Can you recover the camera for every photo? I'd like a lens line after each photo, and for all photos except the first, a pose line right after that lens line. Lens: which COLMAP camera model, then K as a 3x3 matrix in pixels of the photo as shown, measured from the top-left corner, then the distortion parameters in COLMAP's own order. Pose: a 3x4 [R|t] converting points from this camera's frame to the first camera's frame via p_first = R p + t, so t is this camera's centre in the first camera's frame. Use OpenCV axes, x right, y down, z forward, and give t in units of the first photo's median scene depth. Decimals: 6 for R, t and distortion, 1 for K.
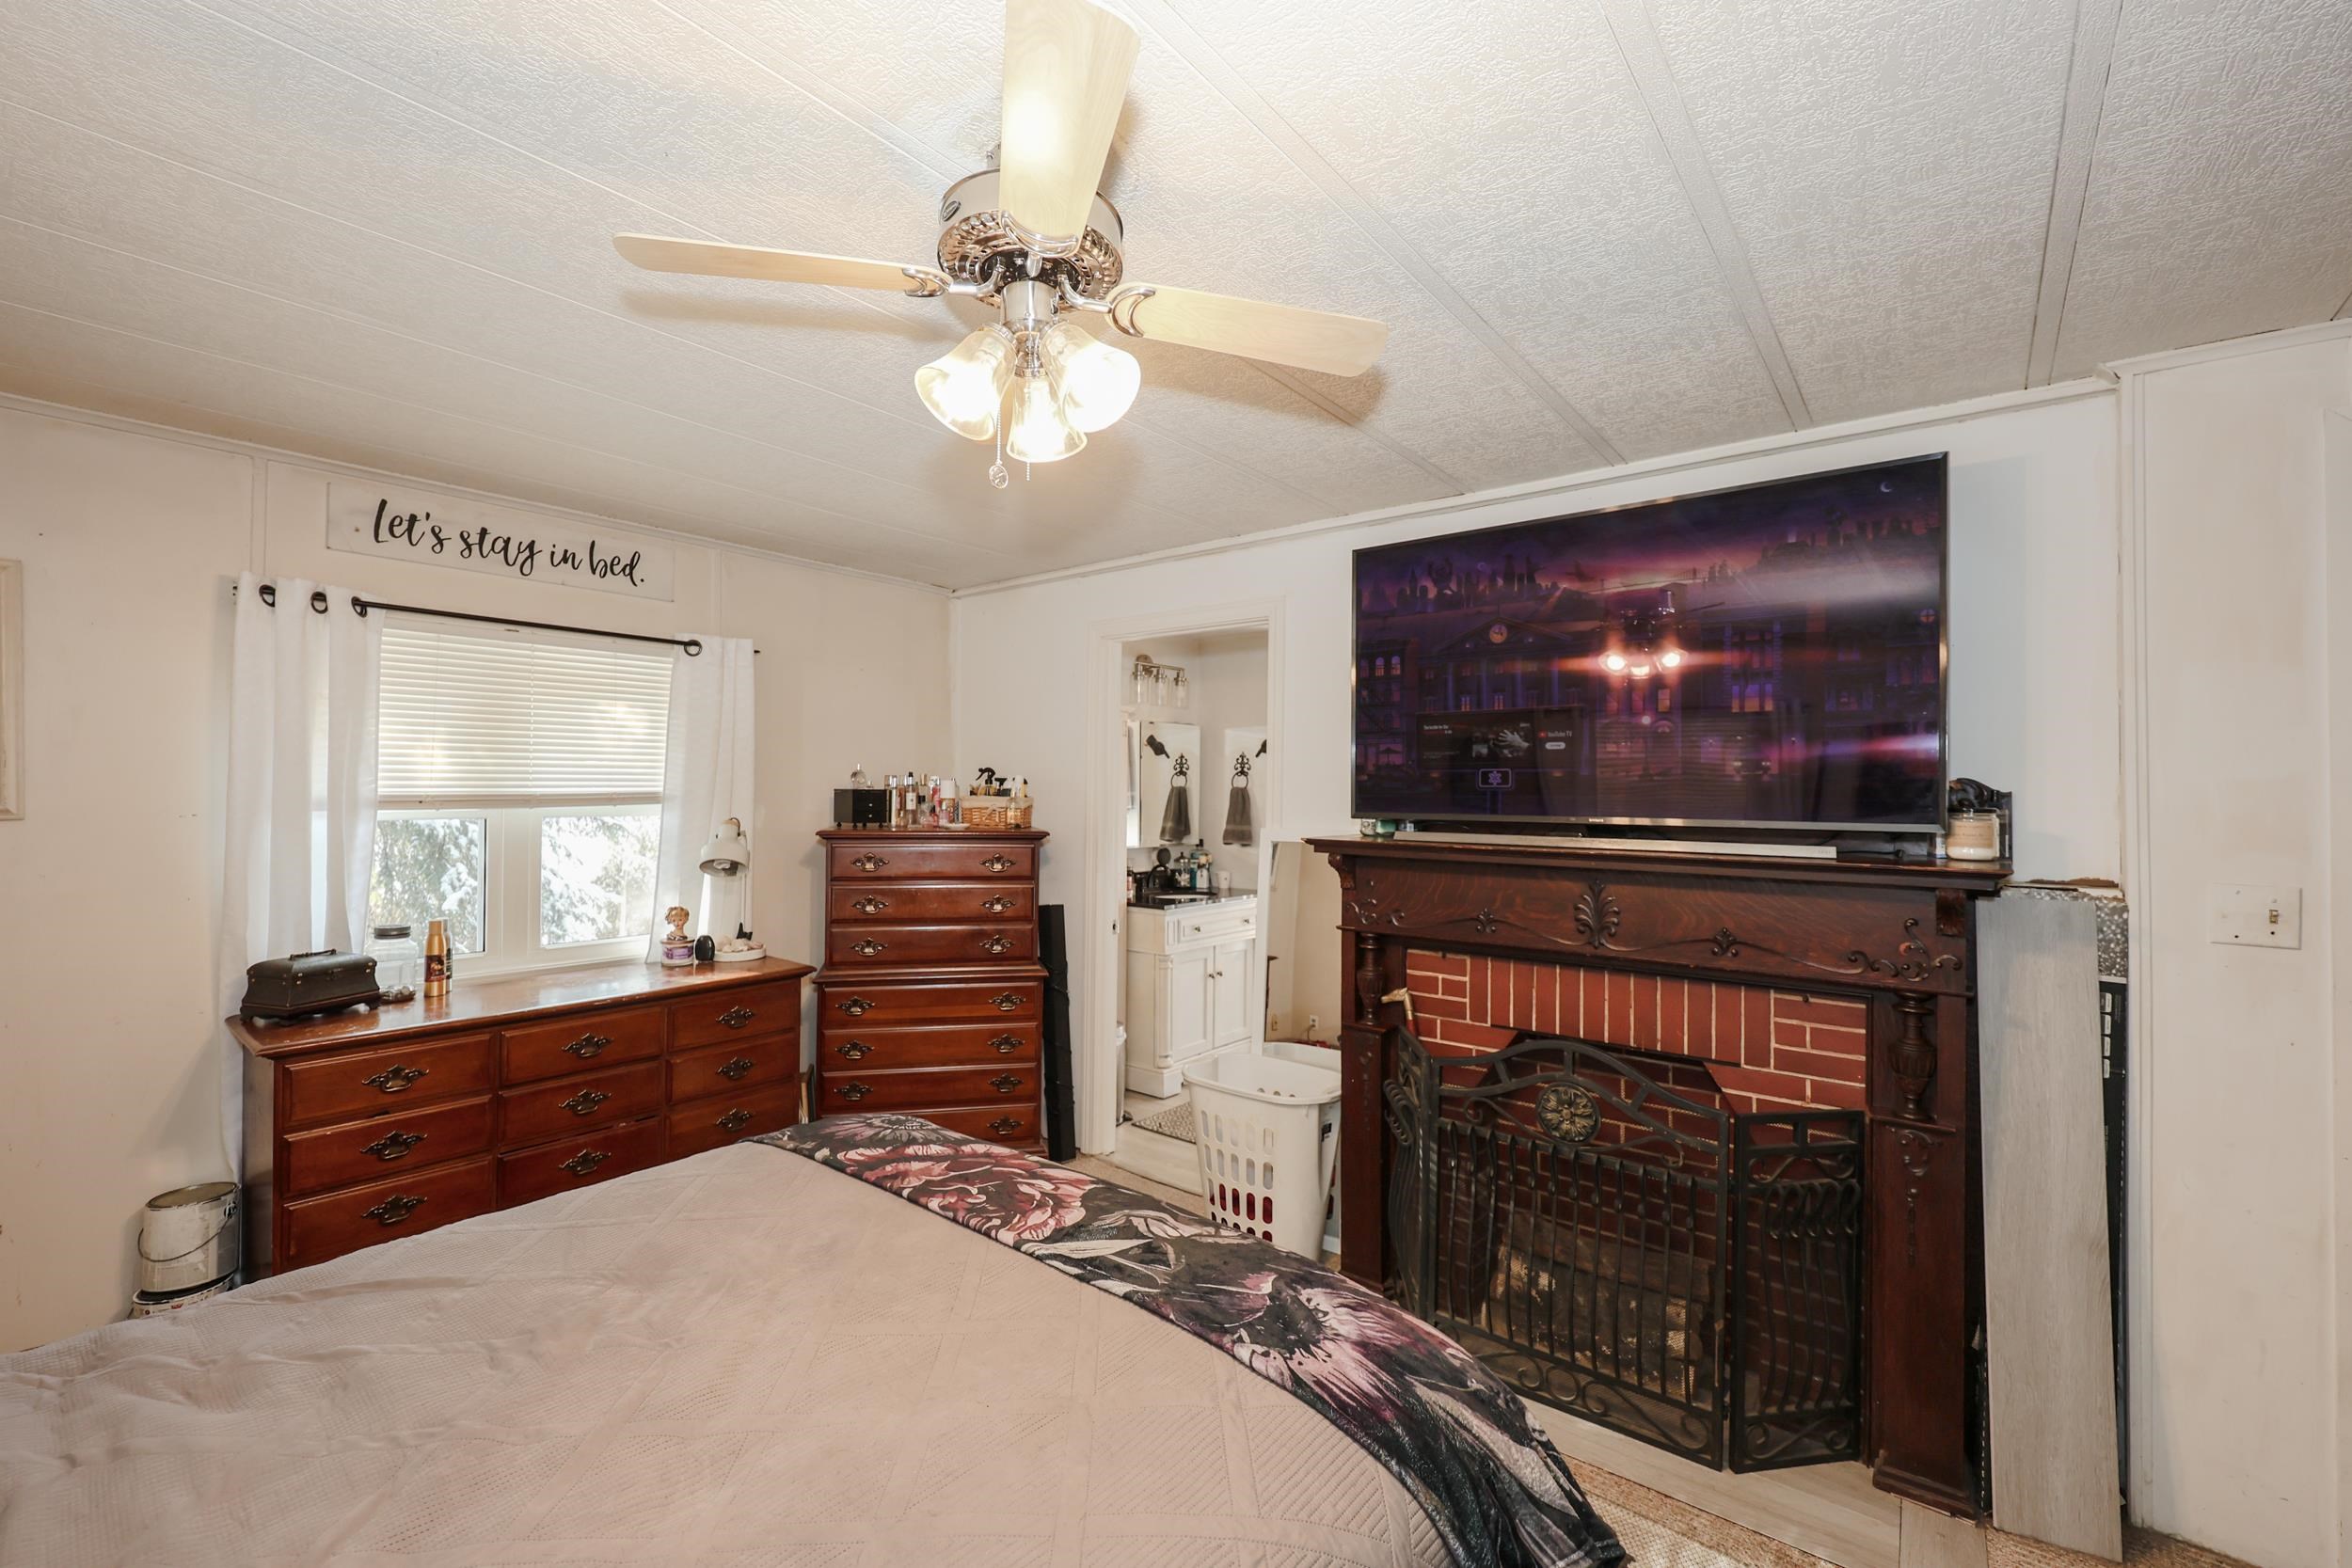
lens RADIAL K [[958.3, 0, 1177.6], [0, 958.3, 787.2], [0, 0, 1]] dist [0.001261, -0.000005]
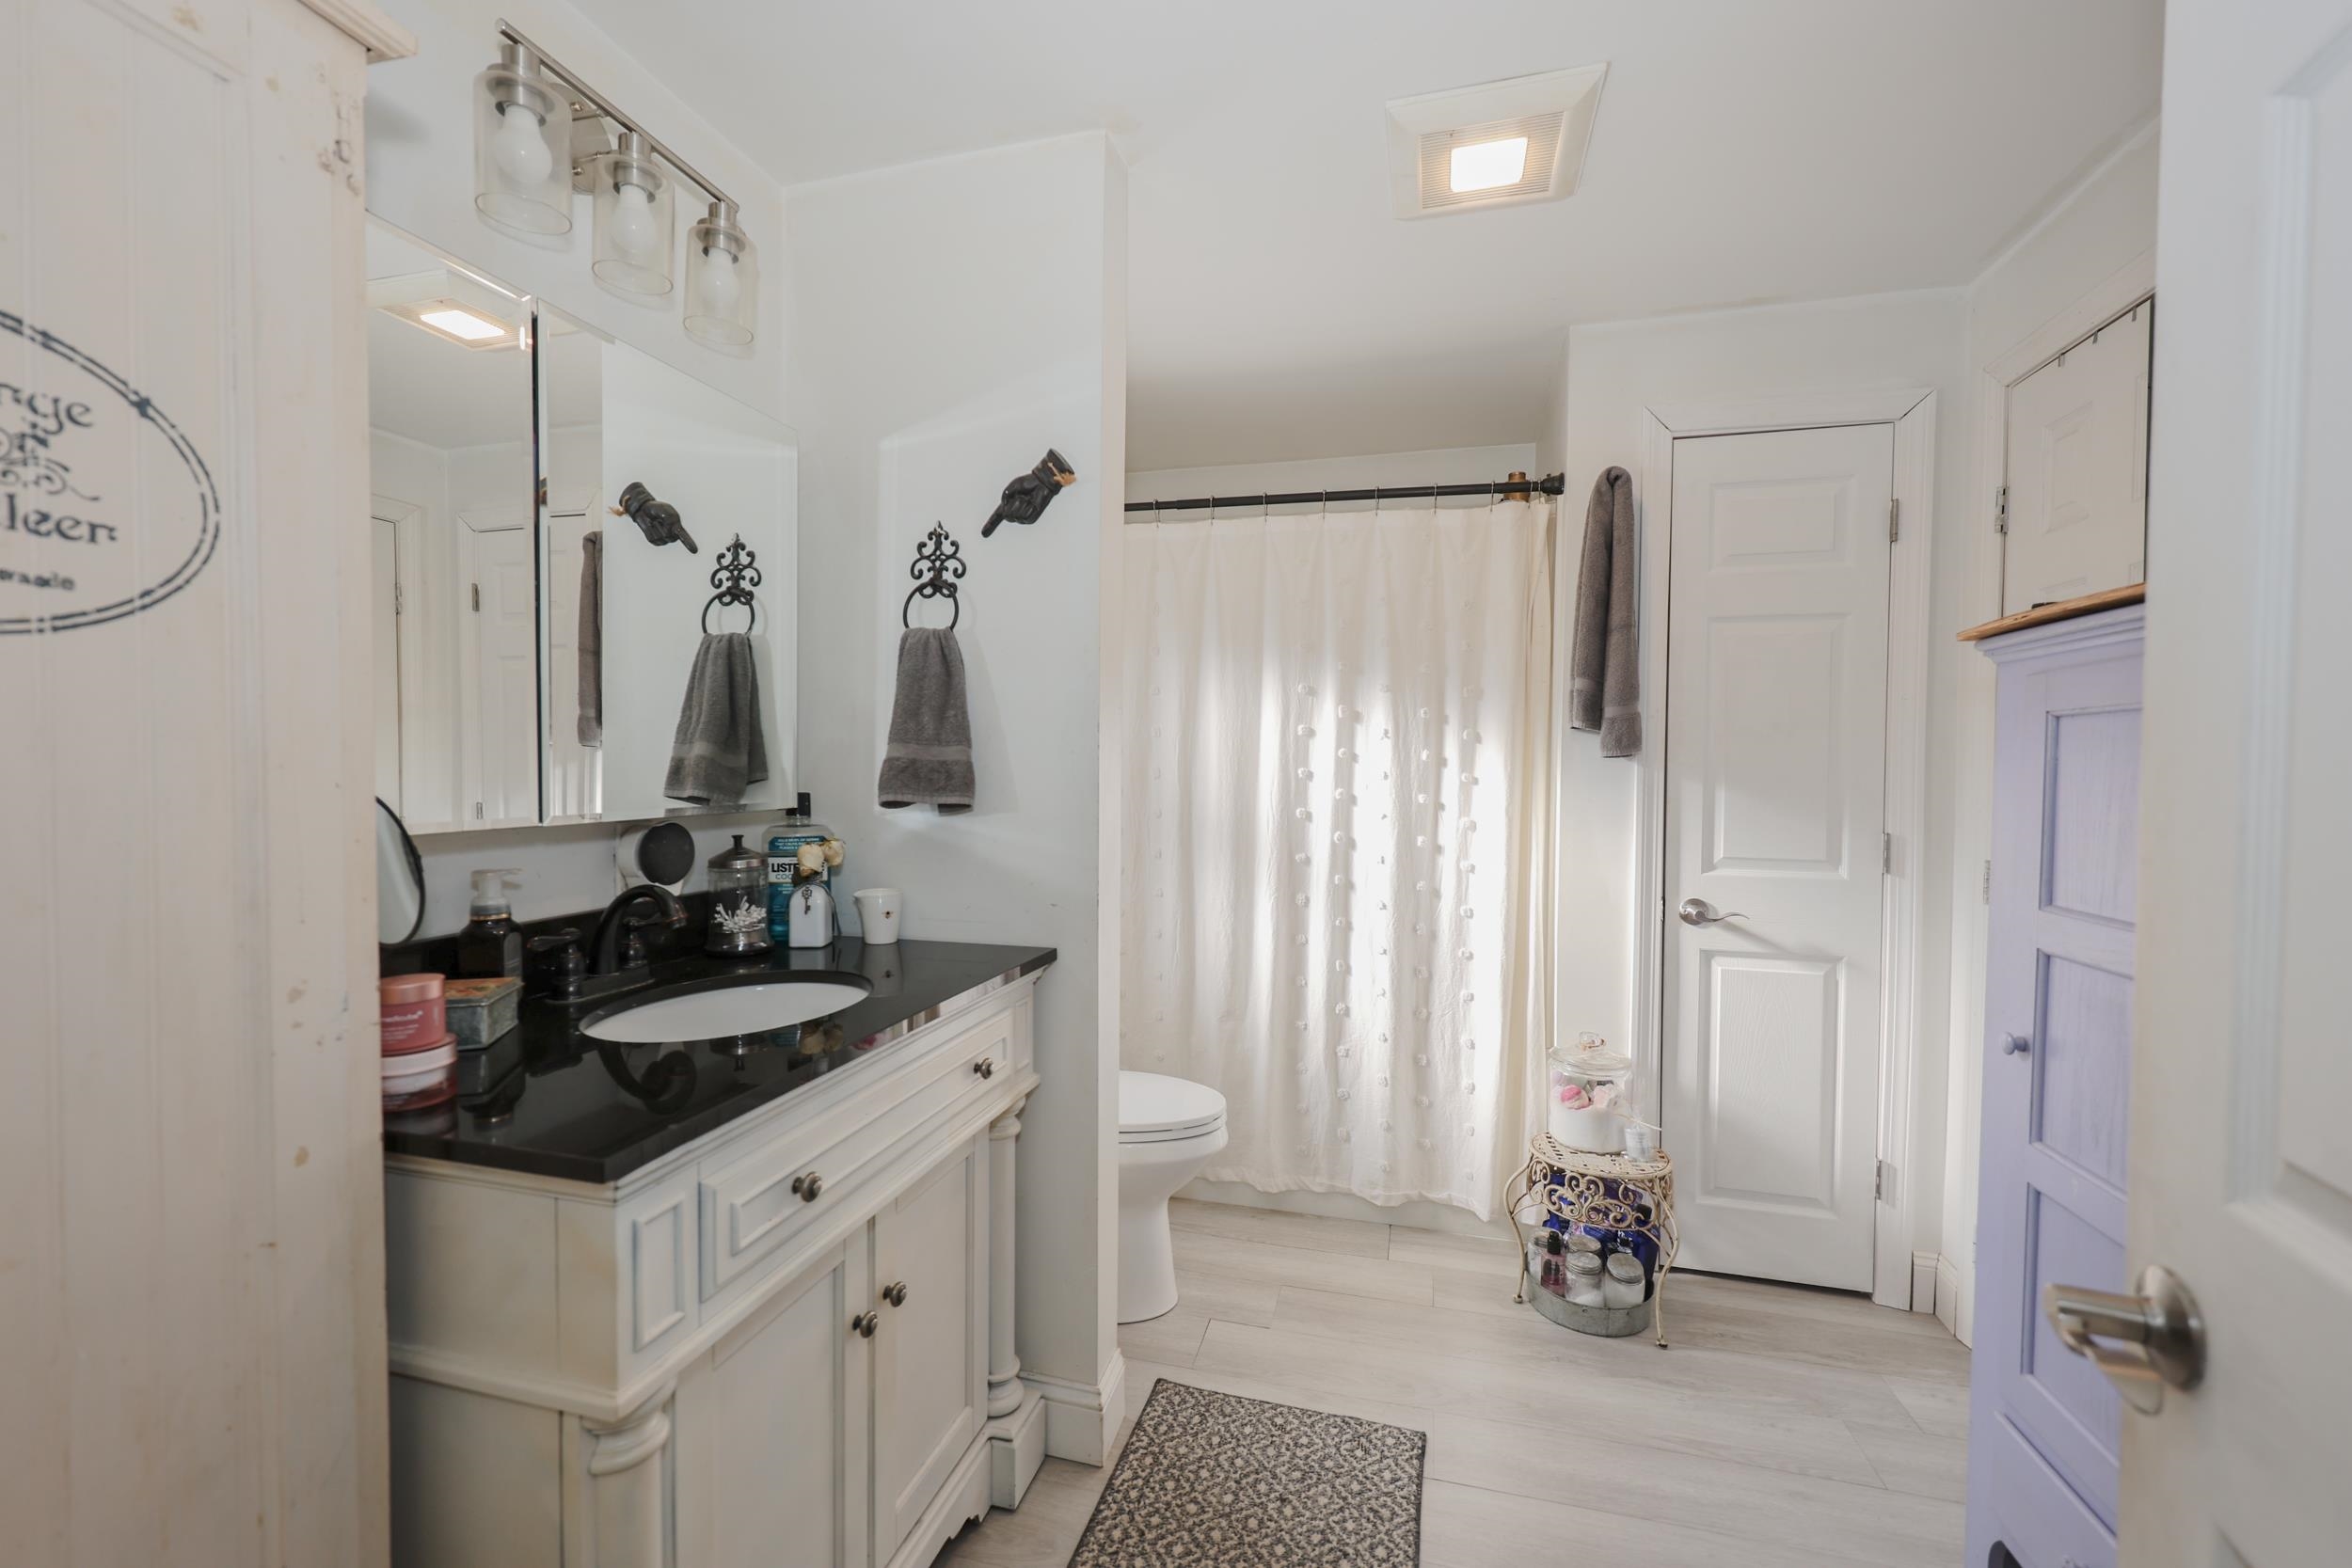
lens RADIAL K [[958.3, 0, 1167.4], [0, 958.3, 790.2], [0, 0, 1]] dist [0.001261, -0.000005]
pose [[0.918022, -0.011577, 0.396360, 0.009350], [-0.003198, 0.999325, 0.036595, 0.041938], [-0.396516, -0.034863, 0.917366, 0.670434]]
